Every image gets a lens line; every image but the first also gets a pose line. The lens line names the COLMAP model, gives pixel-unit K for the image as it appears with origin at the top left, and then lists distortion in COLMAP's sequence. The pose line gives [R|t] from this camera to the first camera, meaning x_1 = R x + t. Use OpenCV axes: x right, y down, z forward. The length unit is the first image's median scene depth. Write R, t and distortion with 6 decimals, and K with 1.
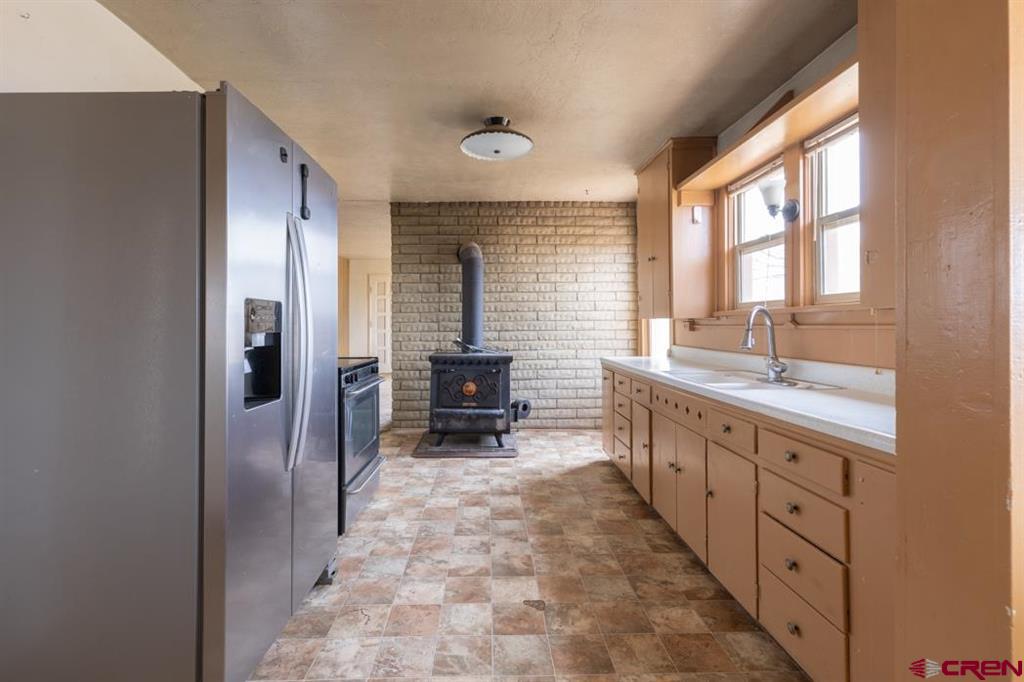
lens RADIAL K [[466.9, 0, 494.5], [0, 466.9, 317.3], [0, 0, 1]] dist [-0.000460, -0.000199]
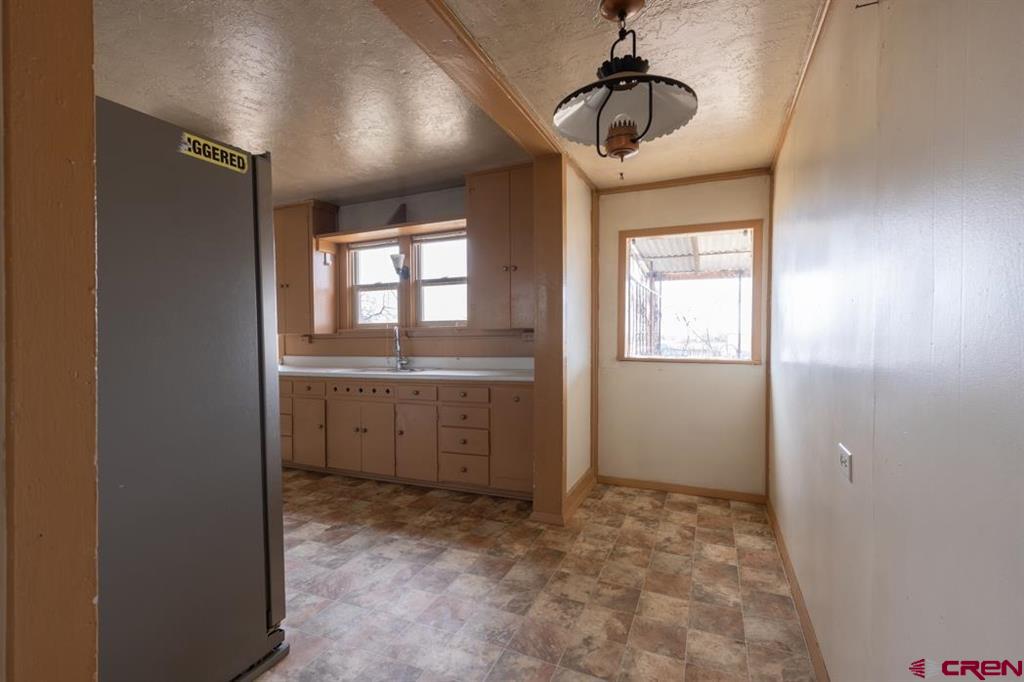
lens RADIAL K [[466.9, 0, 512.0], [0, 466.9, 341.6], [0, 0, 1]] dist [-0.000460, -0.000199]
pose [[0.400631, -0.013249, 0.916144, -0.835092], [-0.001557, 0.999884, 0.015141, 0.004617], [-0.916238, -0.007492, 0.400564, -0.078798]]
